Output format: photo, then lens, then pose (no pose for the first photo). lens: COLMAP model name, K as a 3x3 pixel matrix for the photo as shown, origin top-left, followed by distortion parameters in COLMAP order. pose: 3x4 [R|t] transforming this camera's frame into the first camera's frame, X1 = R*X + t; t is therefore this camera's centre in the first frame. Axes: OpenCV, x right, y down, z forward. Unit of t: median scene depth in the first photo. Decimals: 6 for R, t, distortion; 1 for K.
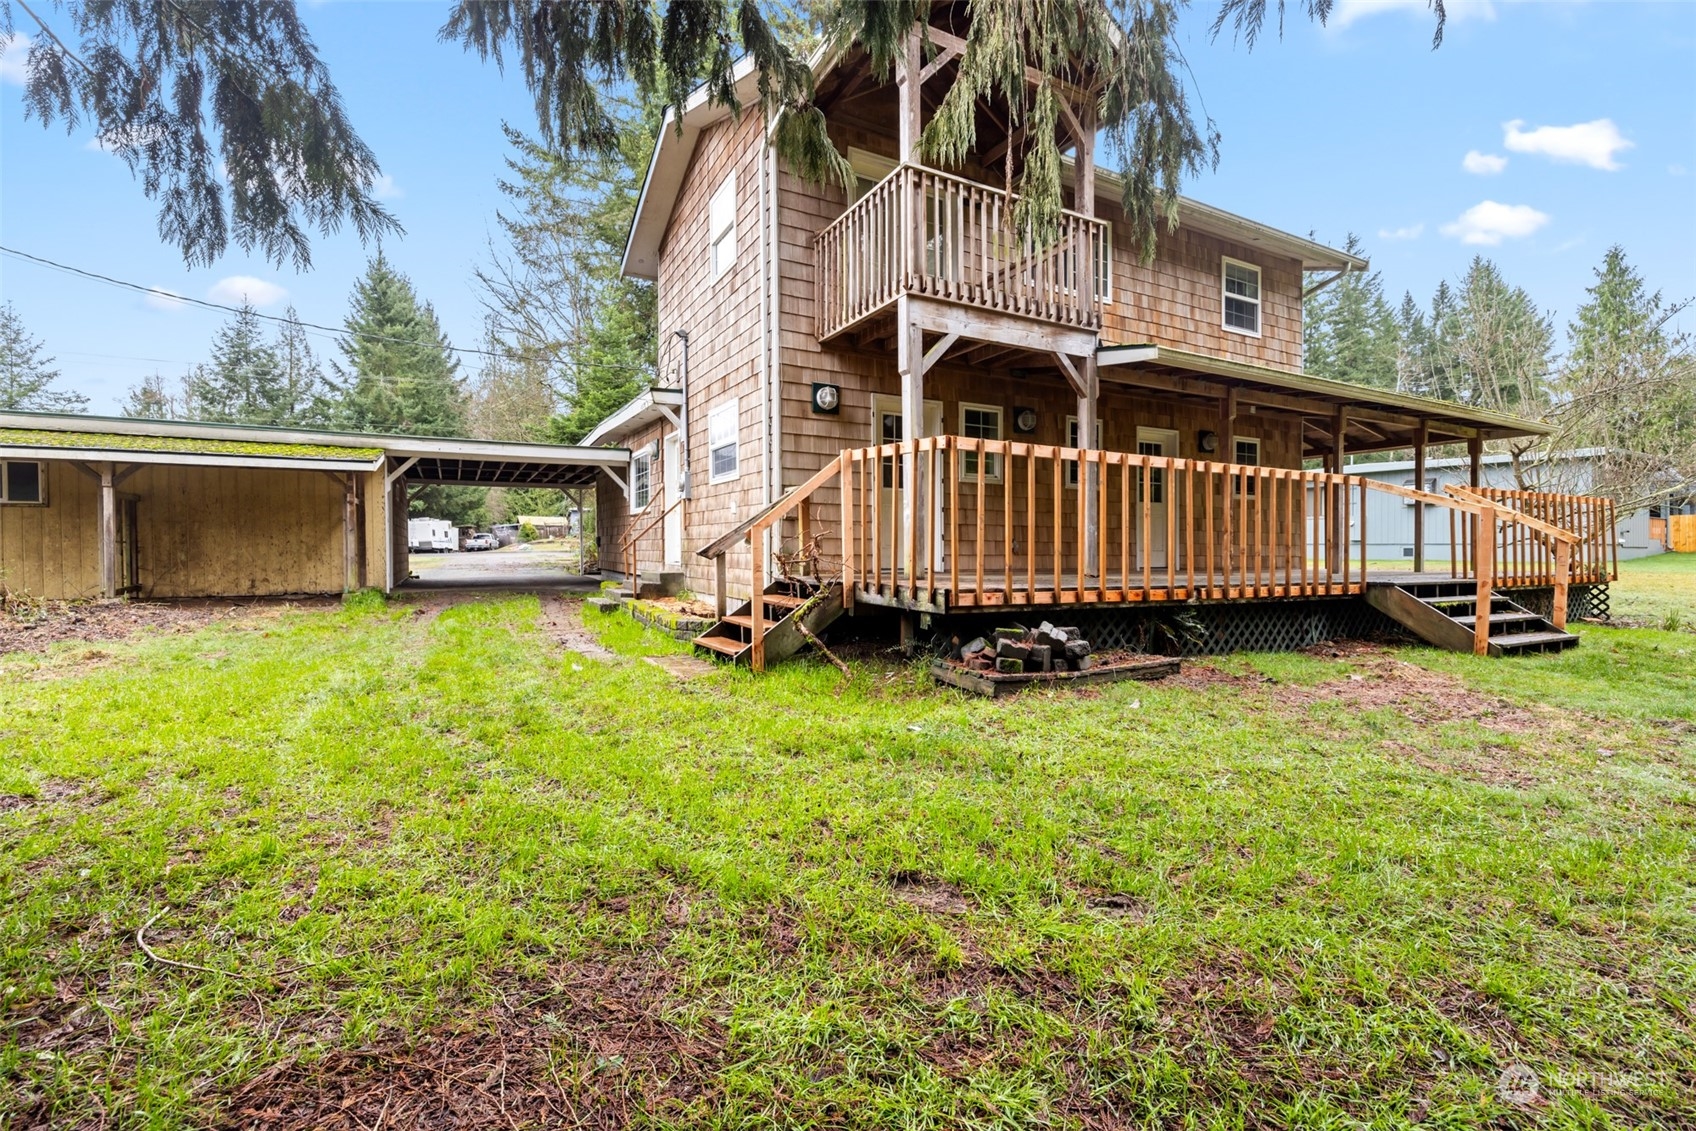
lens RADIAL K [[732.0, 0, 829.8], [0, 732.0, 541.6], [0, 0, 1]] dist [0.002796, 0.000359]
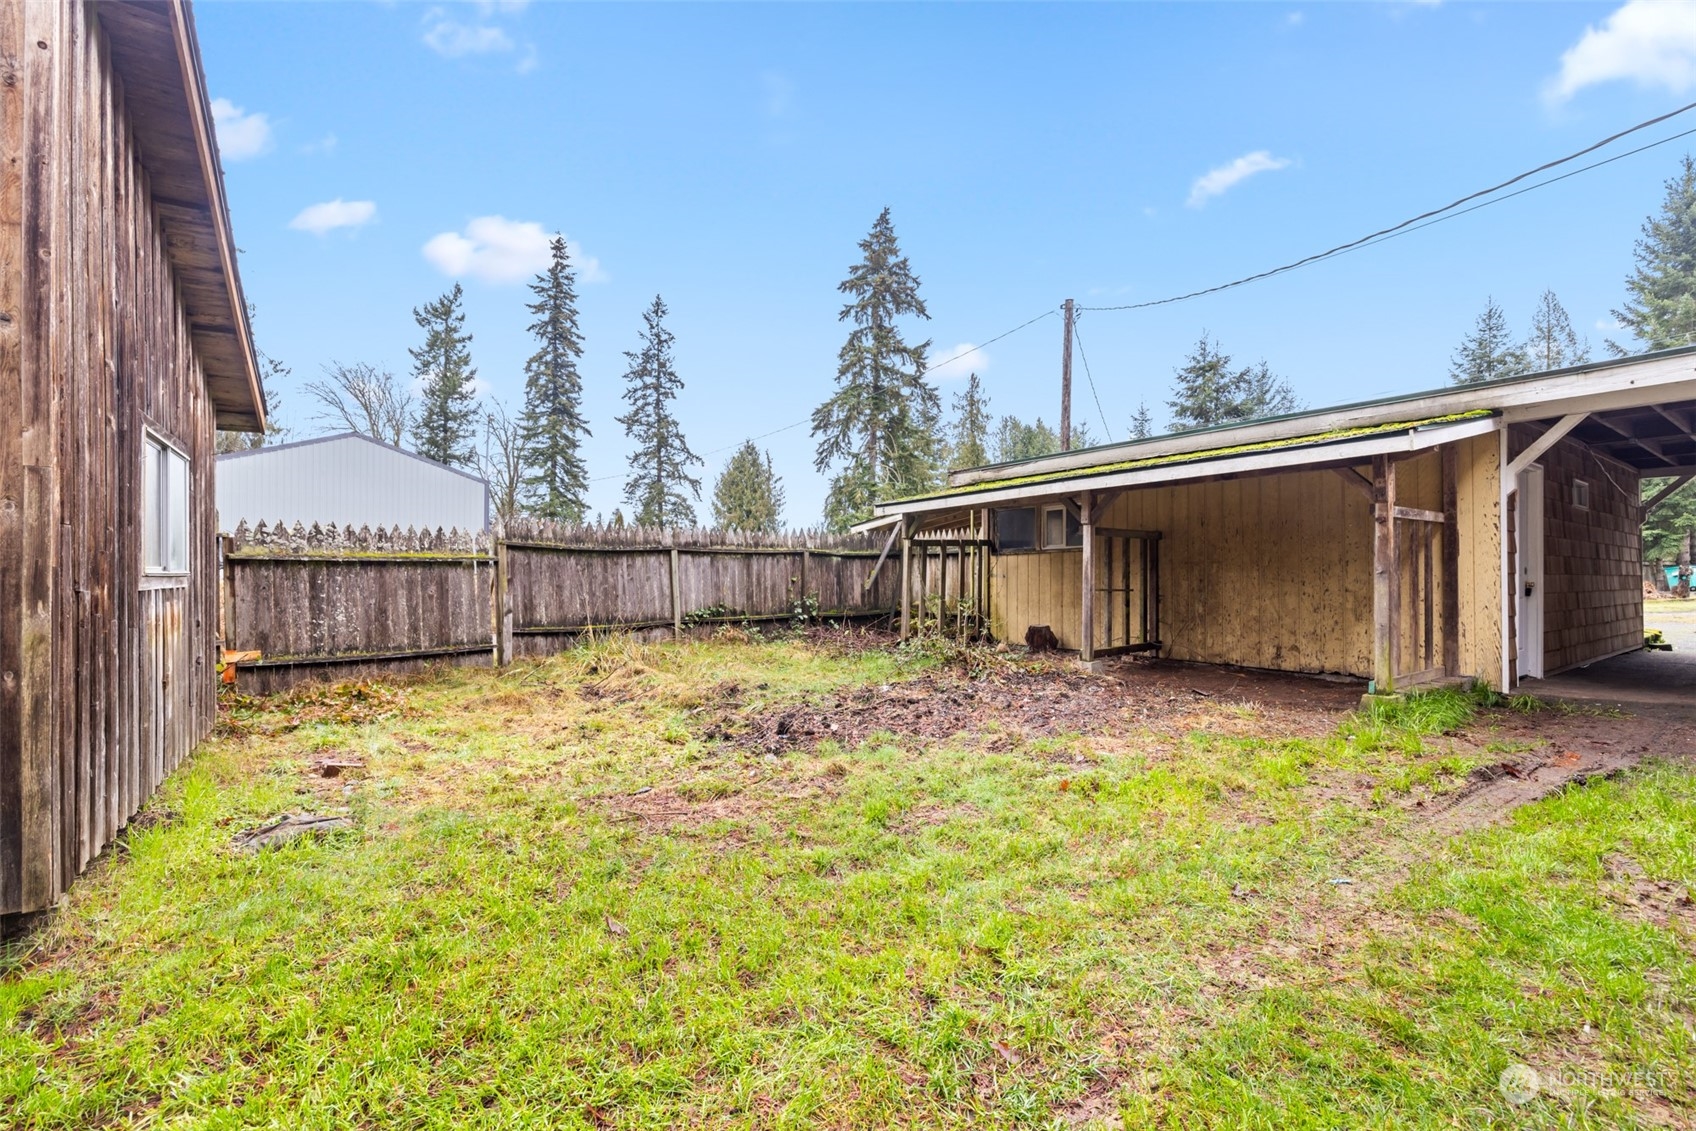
lens RADIAL K [[732.0, 0, 843.7], [0, 732.0, 573.1], [0, 0, 1]] dist [0.002796, 0.000359]
pose [[0.145030, -0.007553, -0.989398, -0.182121], [0.006816, 0.999955, -0.006635, -0.013514], [0.989404, -0.005781, 0.145075, 0.517094]]
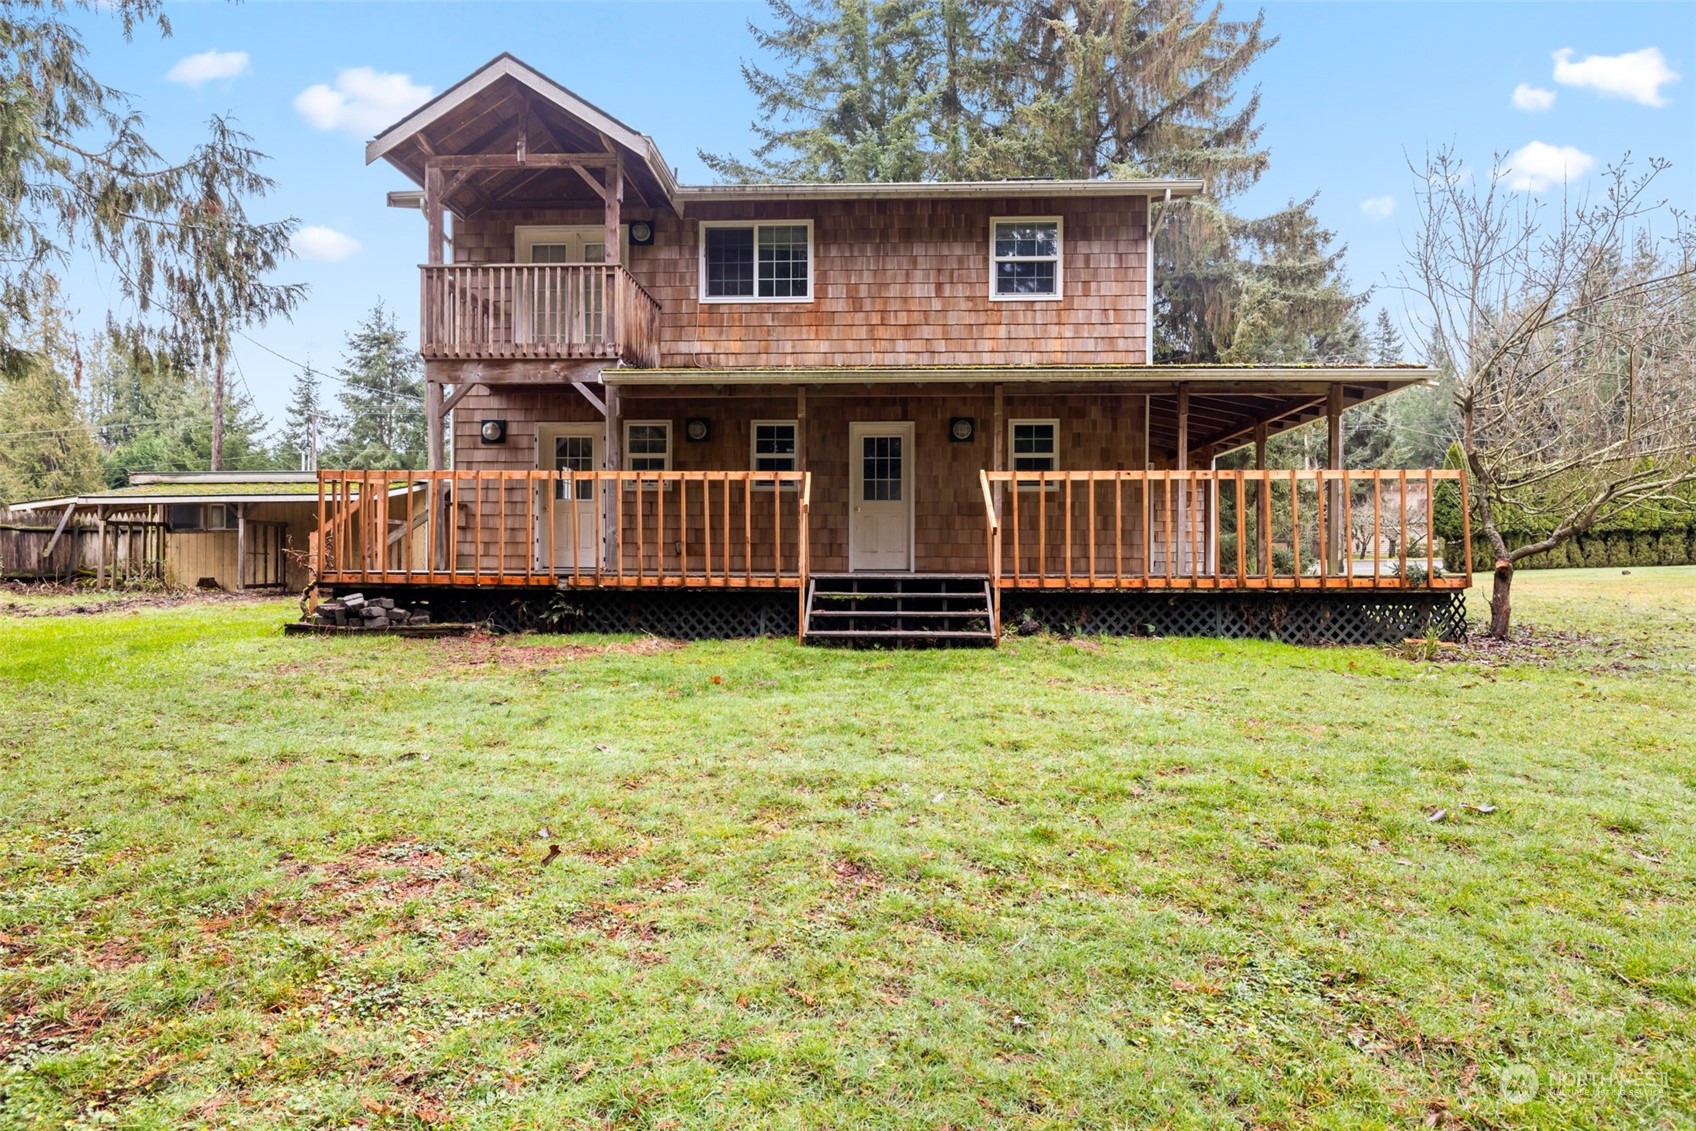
lens RADIAL K [[948.2, 0, 847.0], [0, 948.2, 561.0], [0, 0, 1]] dist [0.014222, -0.000302]
pose [[0.861420, -0.006848, -0.507846, 0.959382], [0.006242, 0.999976, -0.002897, 0.025819], [0.507854, -0.000674, 0.861443, -0.070770]]
